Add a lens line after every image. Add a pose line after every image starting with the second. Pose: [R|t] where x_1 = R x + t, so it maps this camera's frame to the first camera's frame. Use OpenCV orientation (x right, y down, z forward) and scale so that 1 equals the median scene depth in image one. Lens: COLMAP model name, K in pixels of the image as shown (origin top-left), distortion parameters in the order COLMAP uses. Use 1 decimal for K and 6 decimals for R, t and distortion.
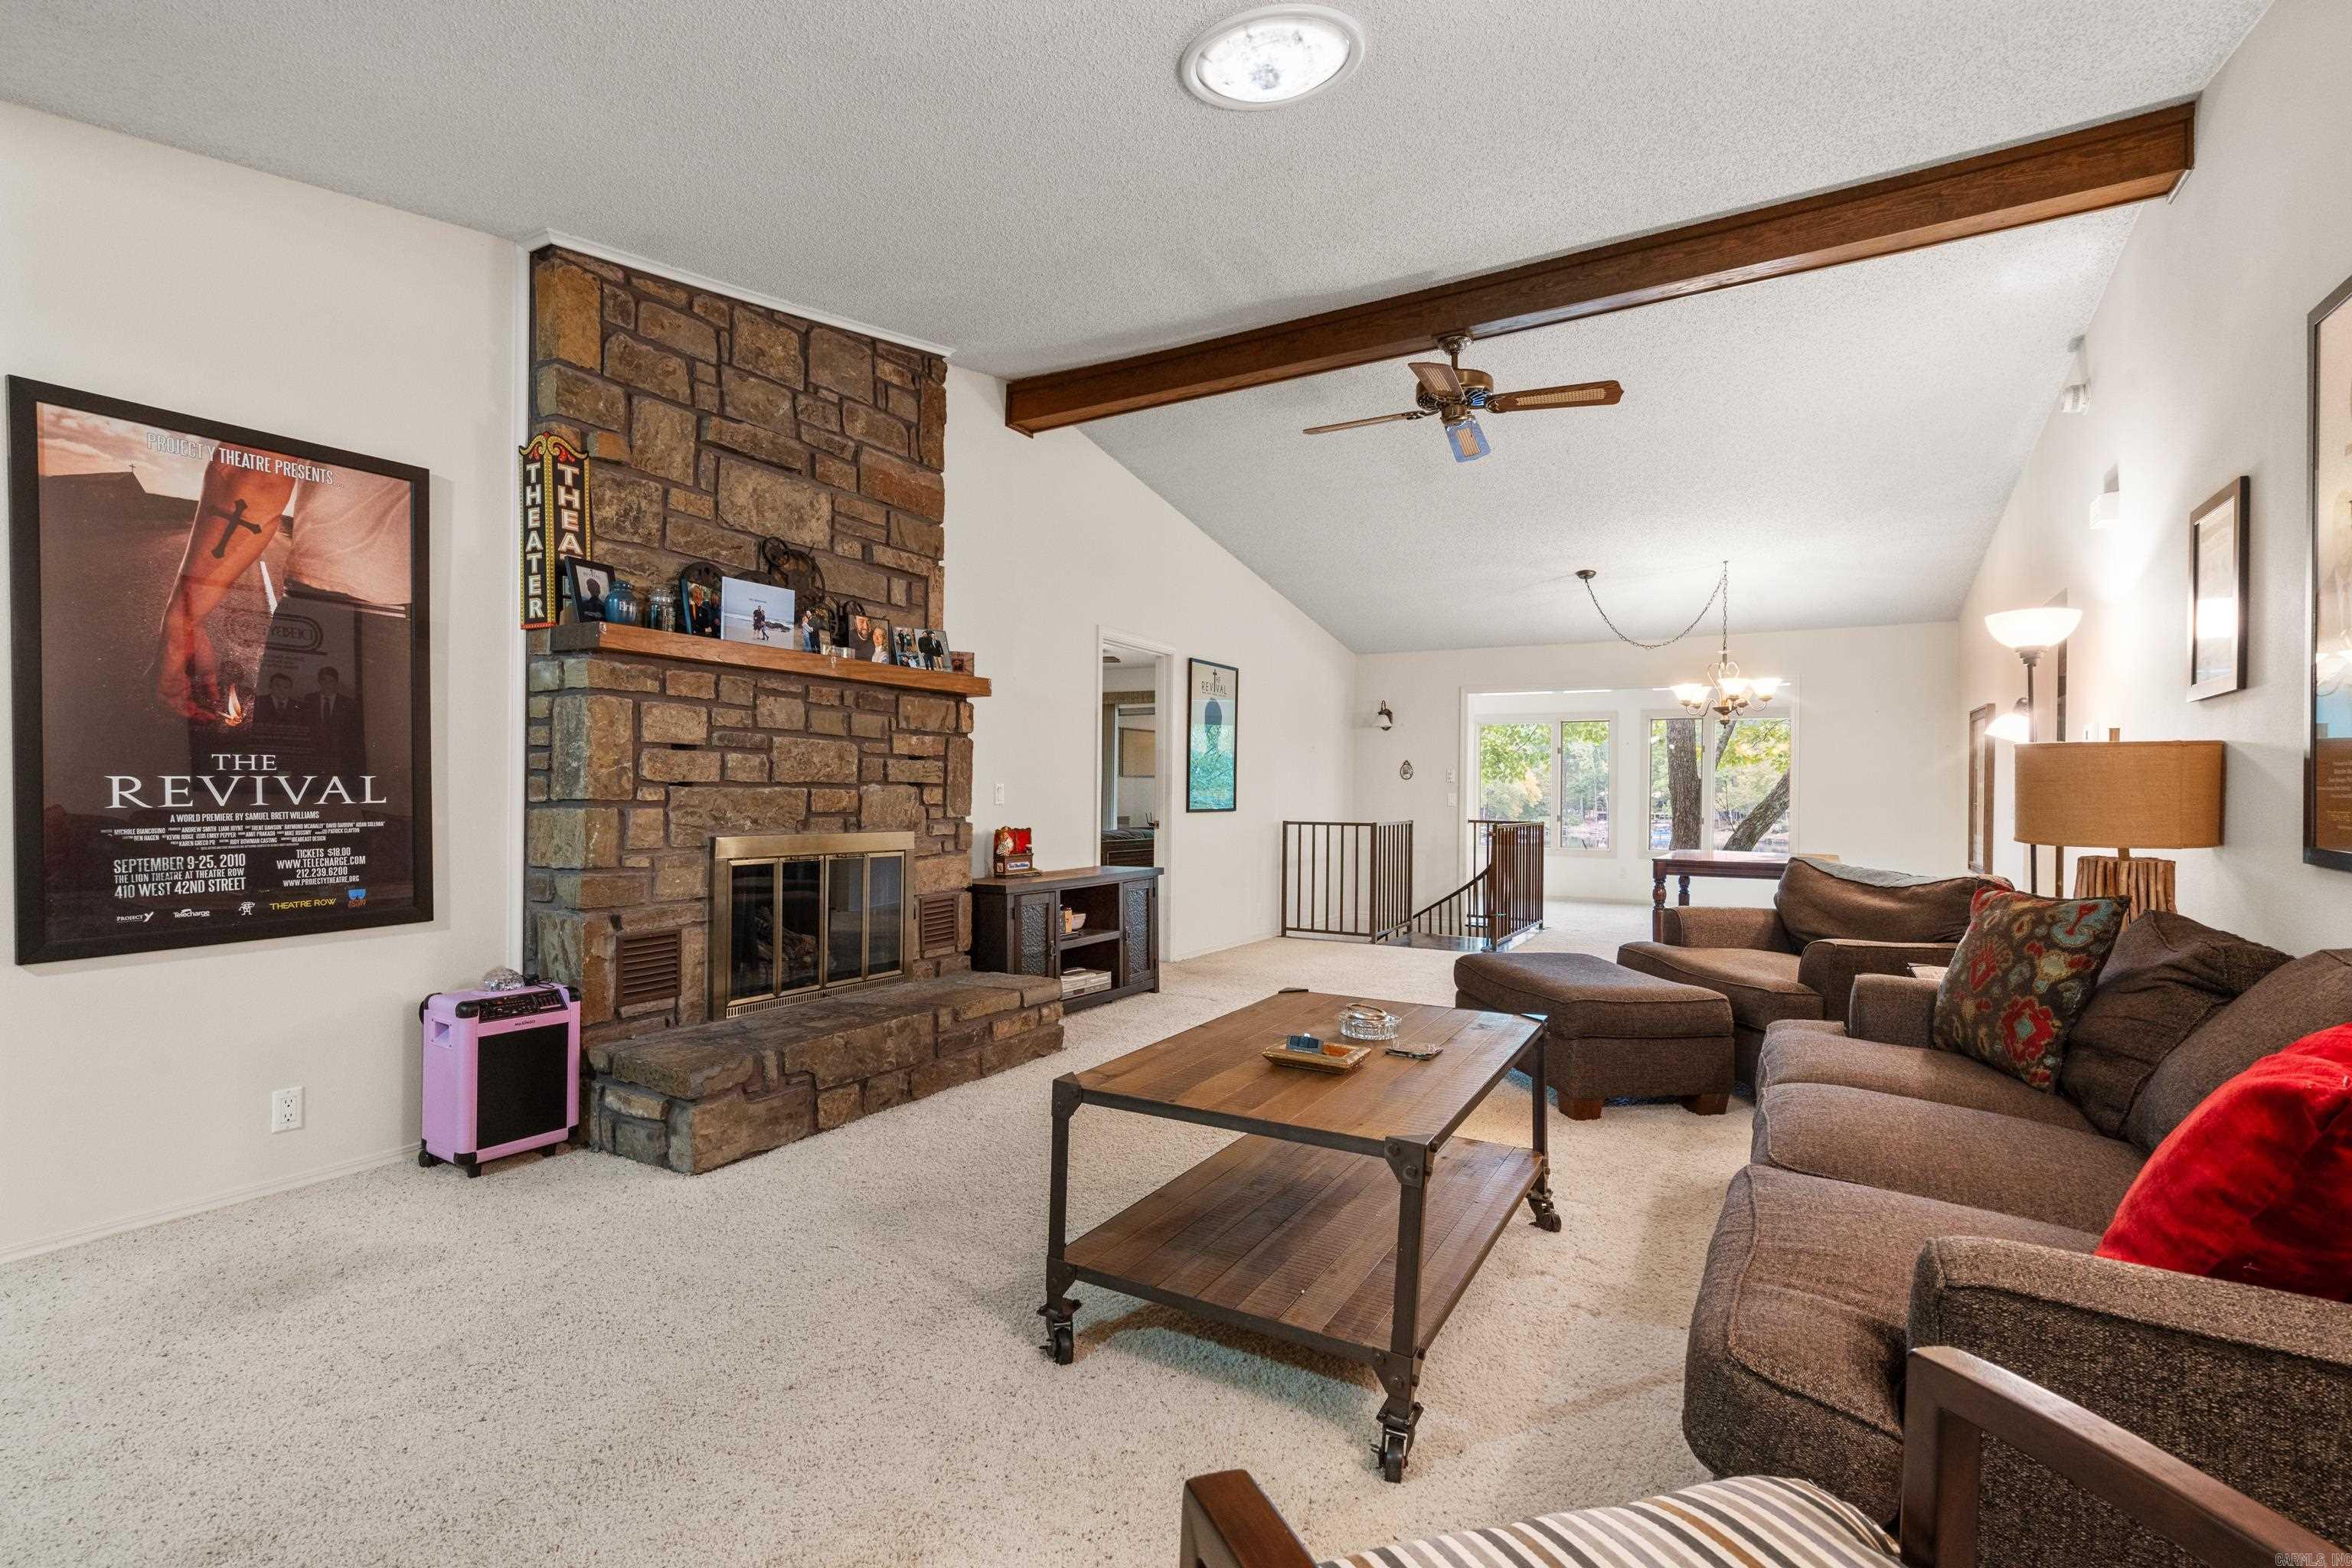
lens RADIAL K [[1083.4, 0, 1175.7], [0, 1083.4, 794.5], [0, 0, 1]] dist [0.000738, 0.002166]
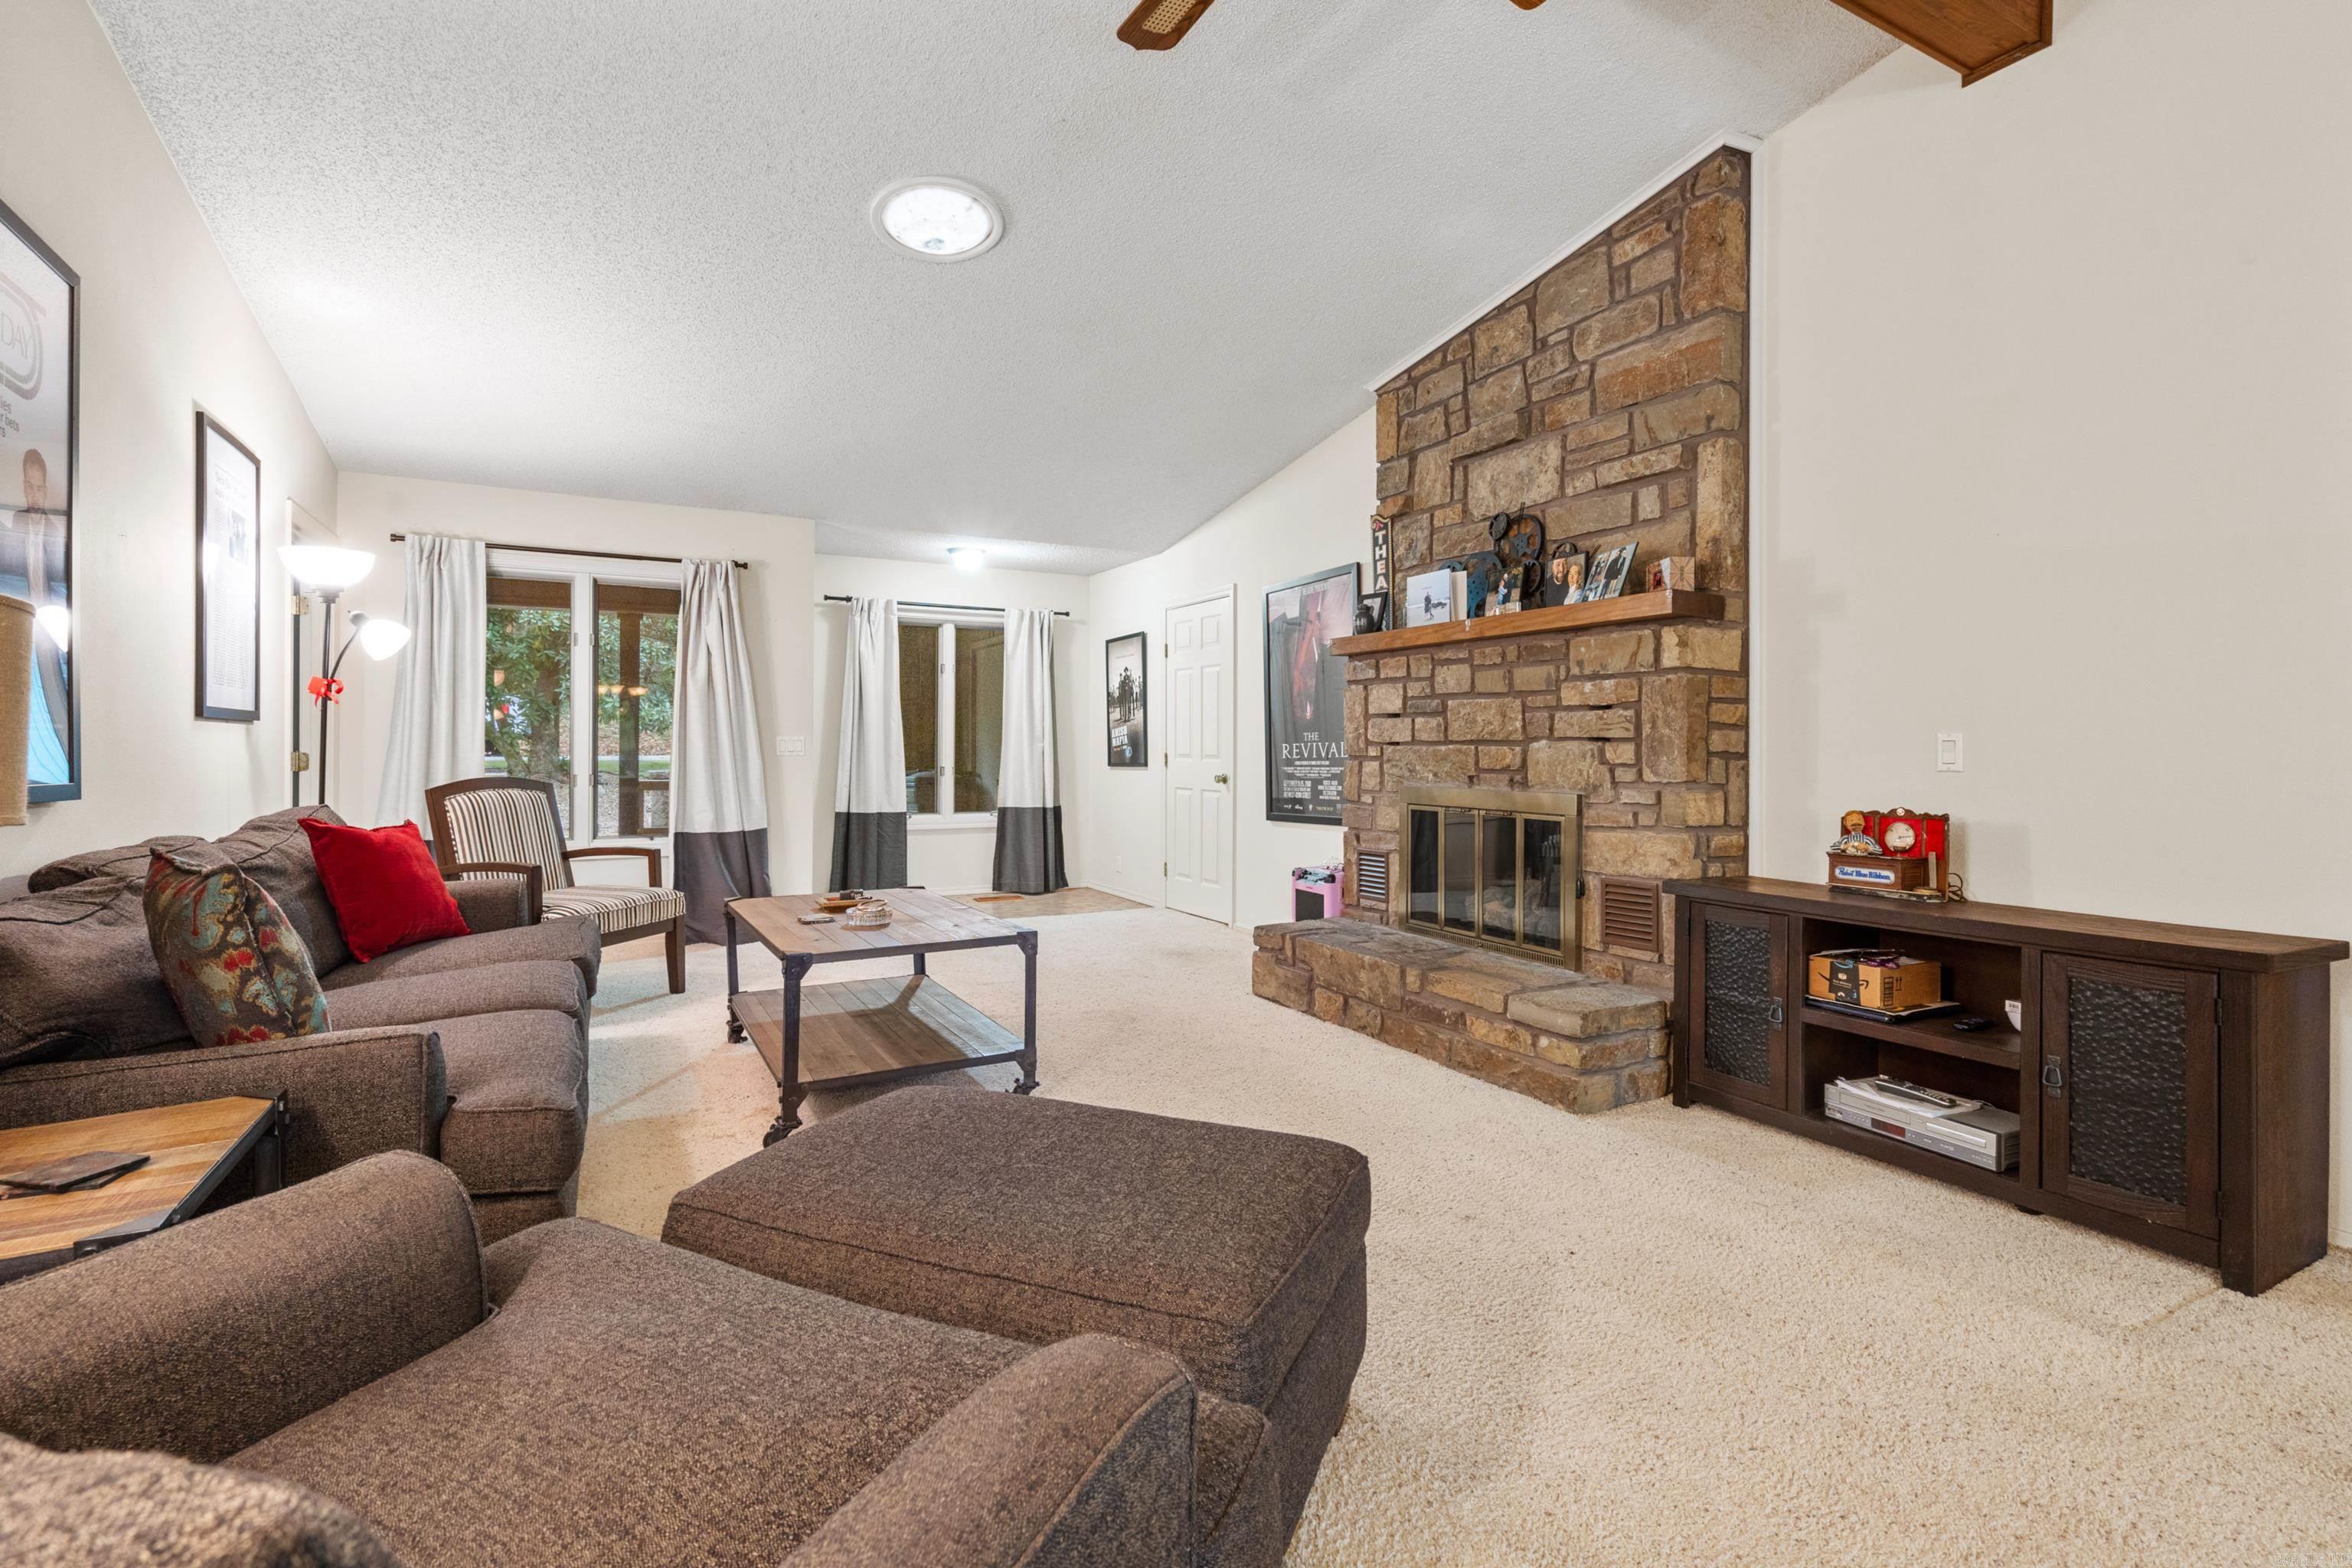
lens RADIAL K [[1083.4, 0, 1162.2], [0, 1083.4, 741.9], [0, 0, 1]] dist [0.000738, 0.002166]
pose [[-0.534112, -0.017272, -0.845237, 0.741809], [-0.010088, 0.999850, -0.014057, 0.008892], [0.845353, 0.001019, -0.534206, 1.341000]]
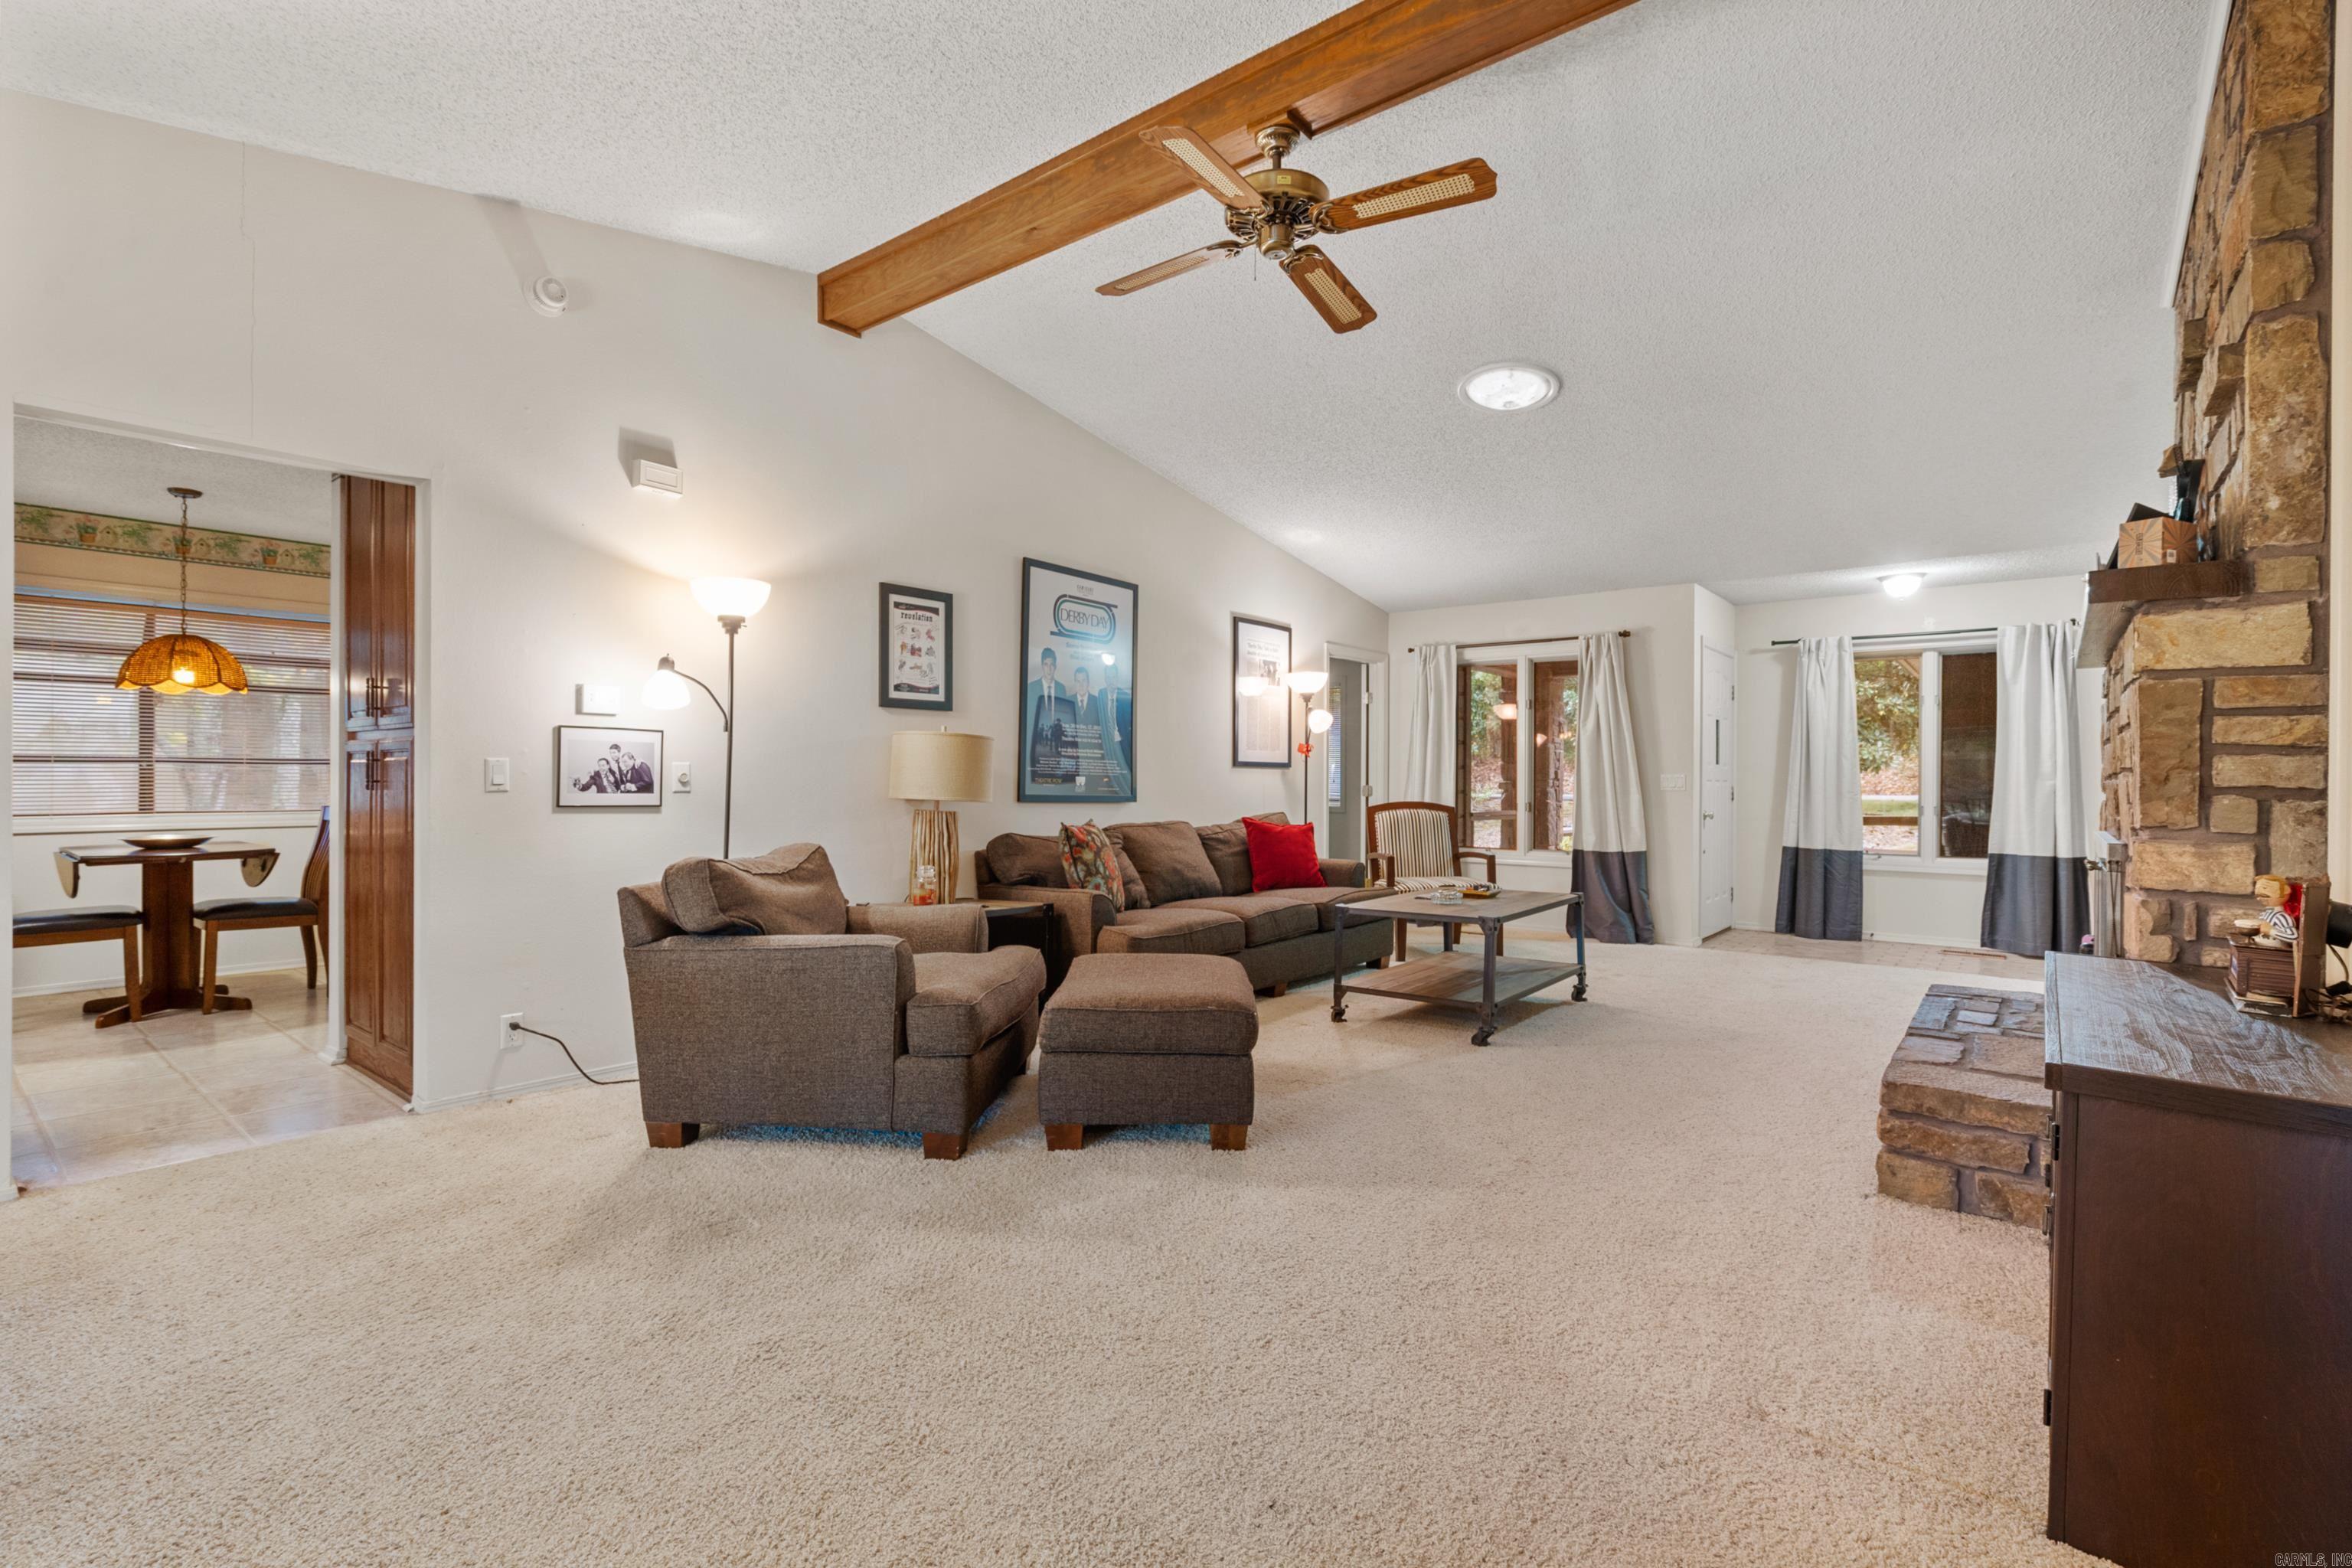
lens RADIAL K [[1083.4, 0, 1188.3], [0, 1083.4, 783.4], [0, 0, 1]] dist [0.000738, 0.002166]
pose [[-0.987841, -0.018112, 0.154410, 0.215317], [-0.017610, 0.999834, 0.004621, 0.005547], [-0.154468, 0.001846, -0.987996, 1.978137]]
